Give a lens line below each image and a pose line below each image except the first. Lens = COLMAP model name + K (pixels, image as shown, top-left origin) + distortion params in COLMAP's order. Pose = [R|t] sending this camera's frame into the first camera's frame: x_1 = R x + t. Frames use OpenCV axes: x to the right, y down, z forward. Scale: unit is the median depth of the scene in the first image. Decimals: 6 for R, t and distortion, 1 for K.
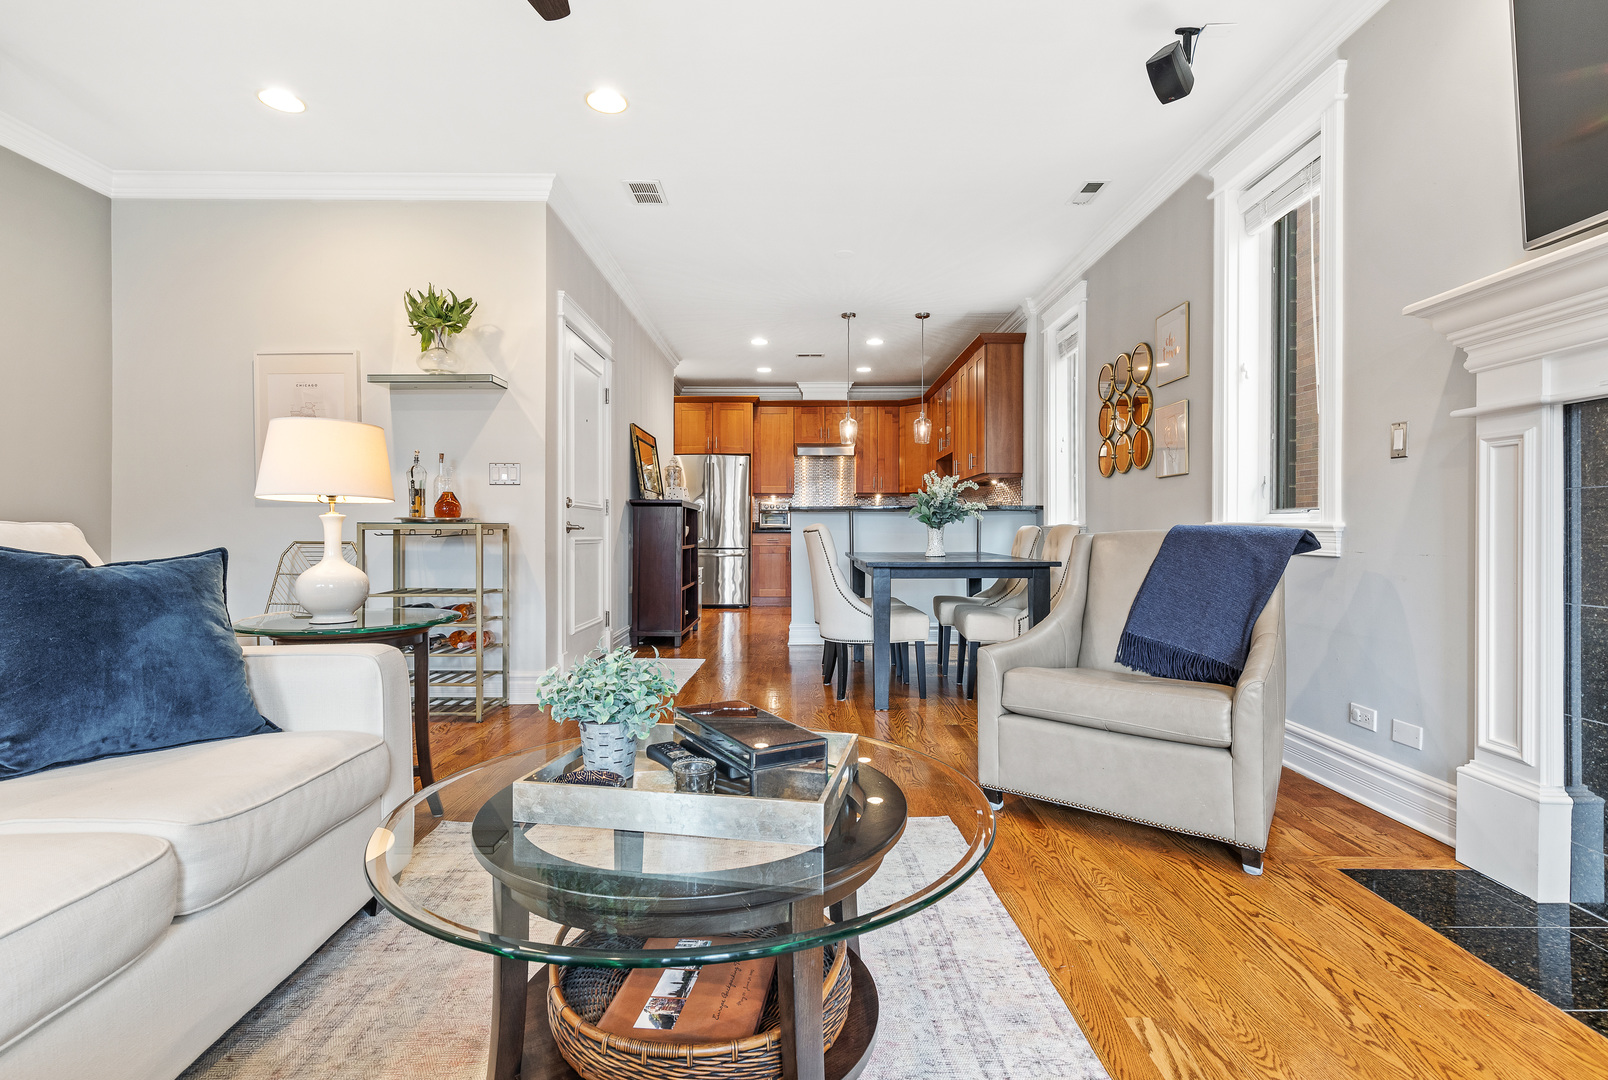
lens RADIAL K [[769.3, 0, 804.0], [0, 769.3, 540.0], [0, 0, 1]] dist [-0.004695, -0.000213]
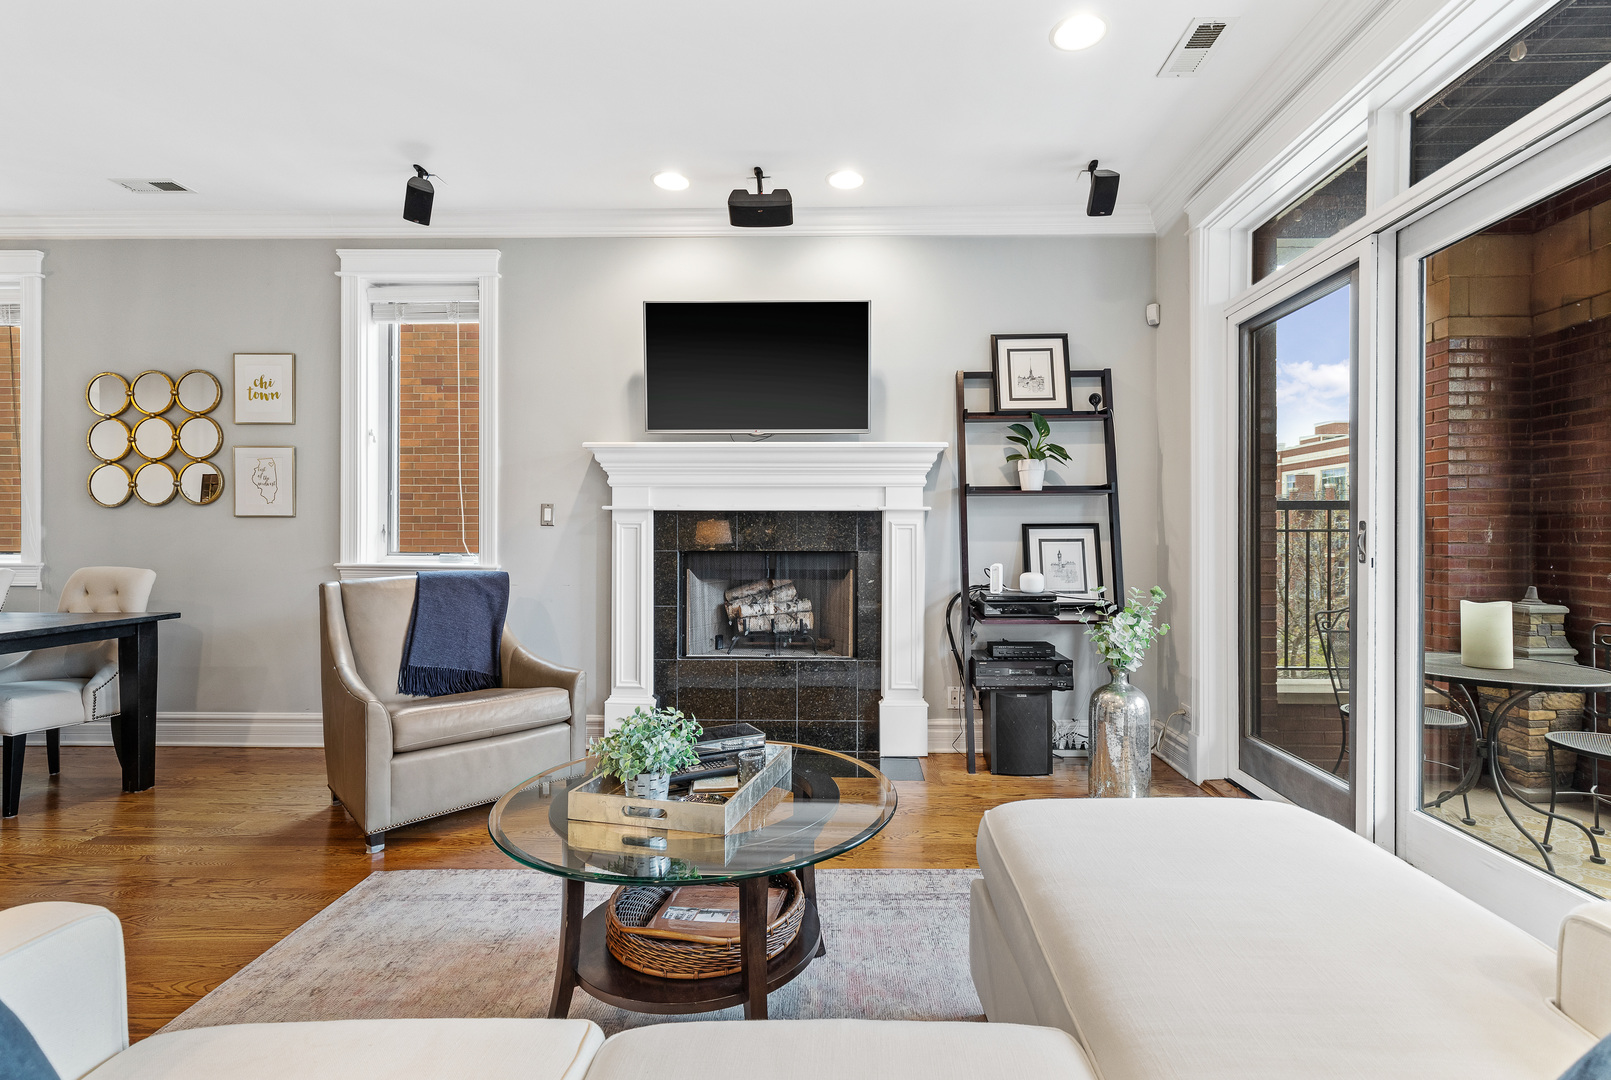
lens RADIAL K [[740.9, 0, 841.3], [0, 740.9, 538.3], [0, 0, 1]] dist [0.000545, 0.000204]
pose [[0.028117, -0.000774, 0.999604, -0.296433], [0.009778, 0.999952, 0.000499, -0.029198], [-0.999557, 0.009760, 0.028124, 0.130098]]
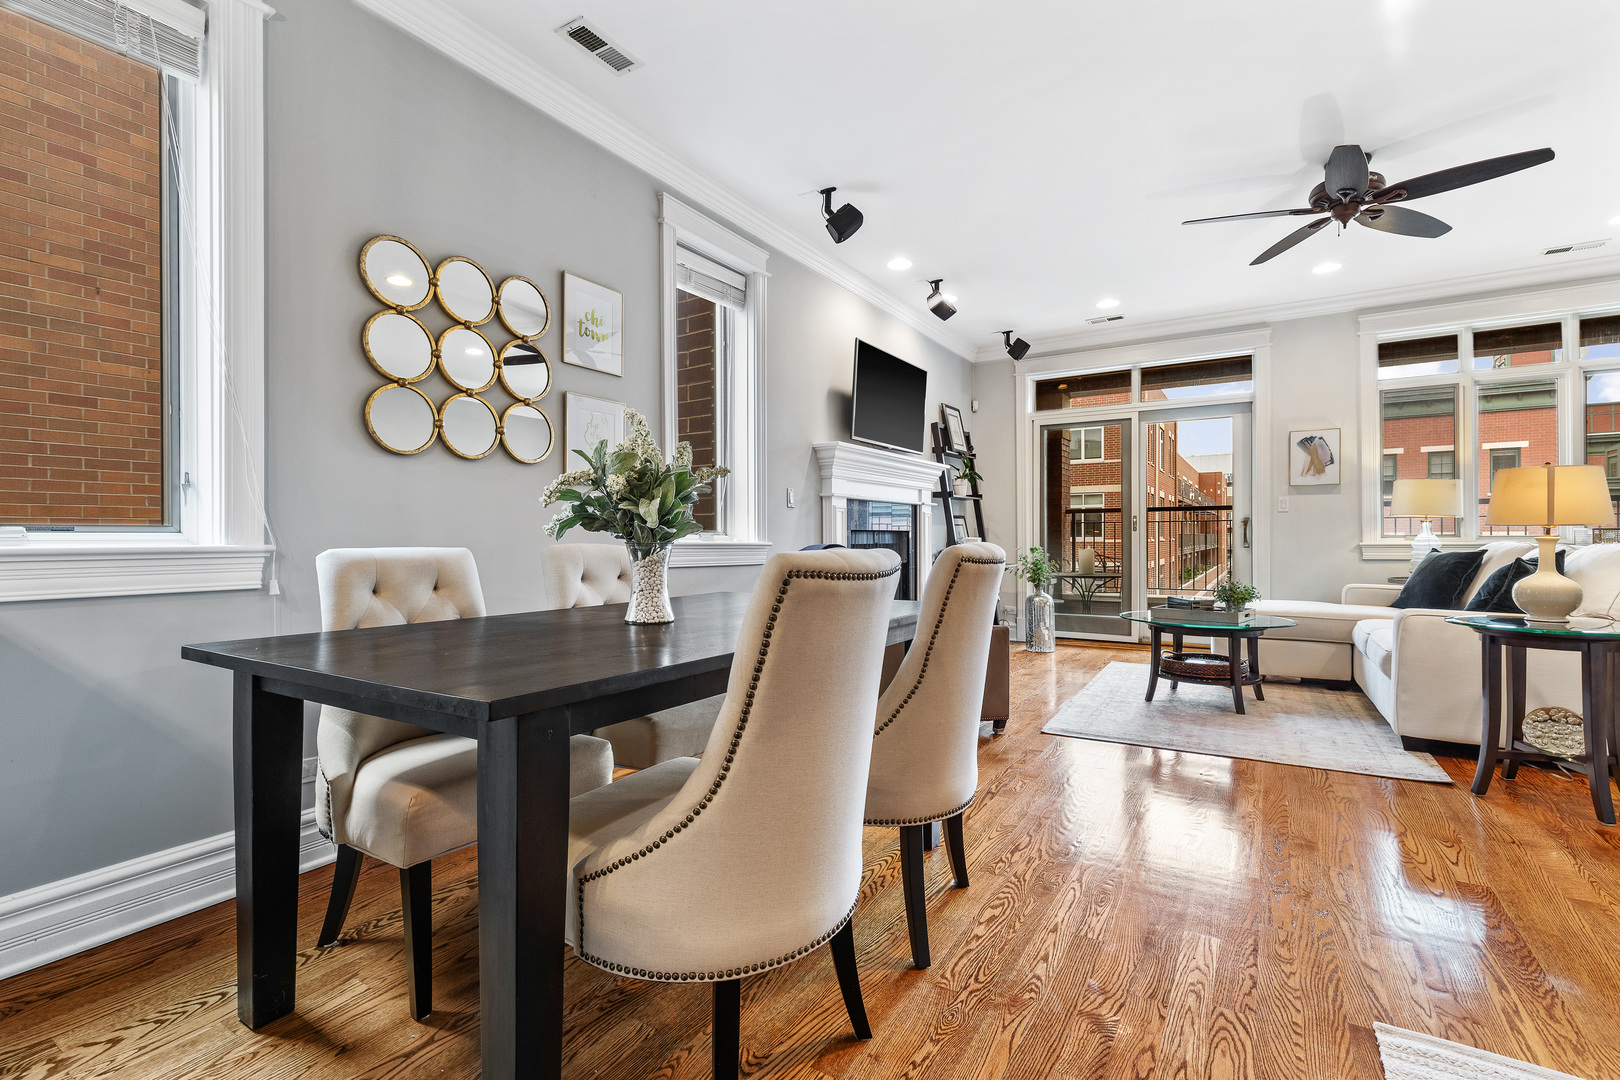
lens RADIAL K [[729.2, 0, 817.3], [0, 729.2, 537.6], [0, 0, 1]] dist [0.005141, -0.000219]
pose [[-0.845261, 0.004515, 0.534335, -0.084807], [0.011484, 0.999887, 0.009717, -0.019573], [-0.534230, 0.014349, -0.845217, 0.947550]]
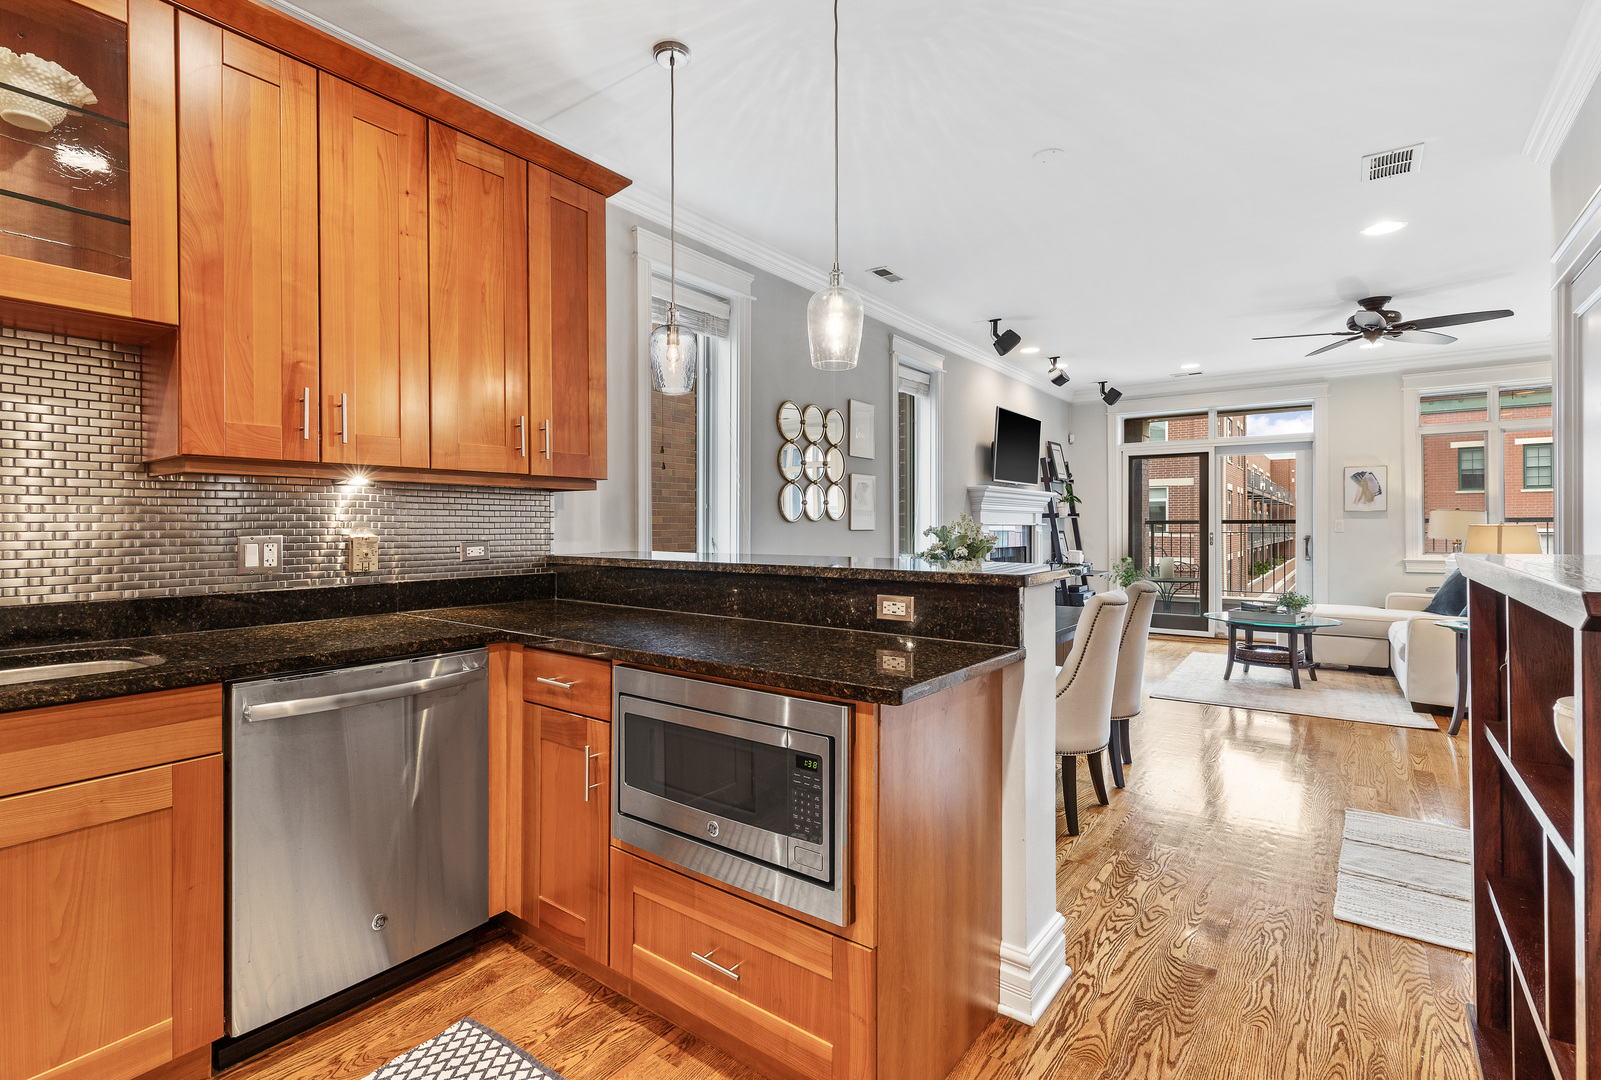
lens RADIAL K [[759.9, 0, 785.7], [0, 759.9, 524.0], [0, 0, 1]] dist [0.005299, 0.000076]
pose [[-0.796457, 0.004871, 0.604676, -0.119497], [0.010611, 0.999926, 0.005921, -0.063666], [-0.604603, 0.011132, -0.796449, 1.299791]]
